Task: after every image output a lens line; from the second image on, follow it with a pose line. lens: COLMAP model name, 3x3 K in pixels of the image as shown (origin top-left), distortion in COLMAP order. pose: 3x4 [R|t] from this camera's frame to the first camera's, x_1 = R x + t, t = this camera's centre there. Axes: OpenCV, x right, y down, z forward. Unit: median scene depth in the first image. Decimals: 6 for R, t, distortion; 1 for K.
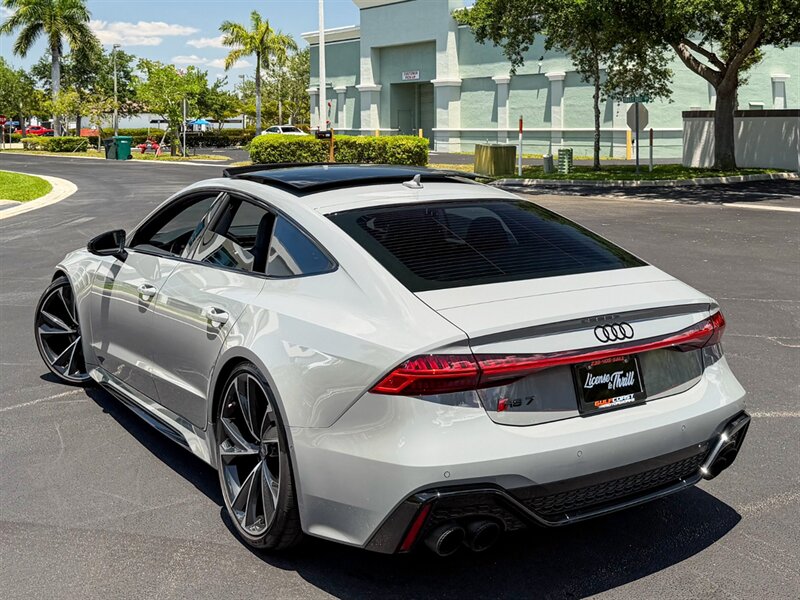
lens RADIAL K [[935.3, 0, 425.5], [0, 935.3, 150.2], [0, 0, 1]] dist [0.212417, -0.470465]
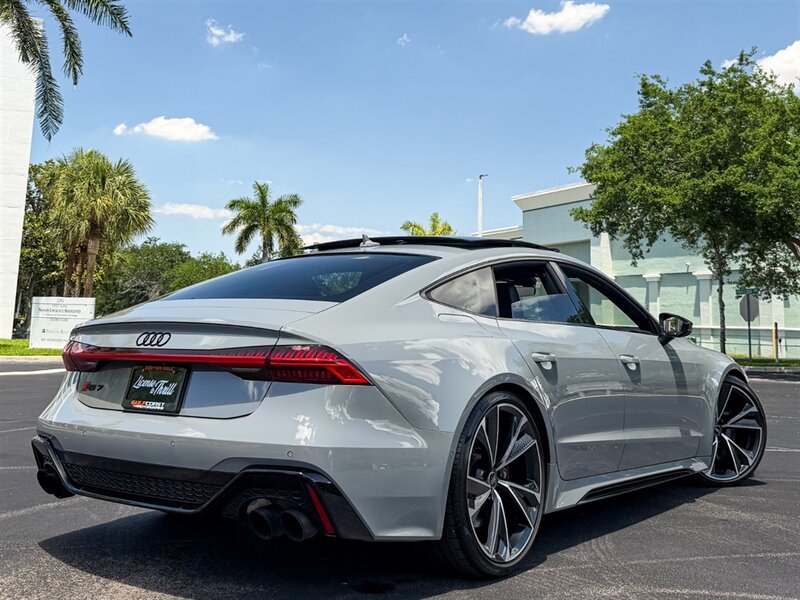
lens RADIAL K [[929.1, 0, 404.3], [0, 929.1, 177.8], [0, 0, 1]] dist [0.225182, -0.539486]
pose [[0.974359, -0.002050, -0.224990, 0.064080], [-0.040259, 0.982233, -0.183297, 0.026993], [0.221369, 0.187655, 0.956965, -0.130880]]
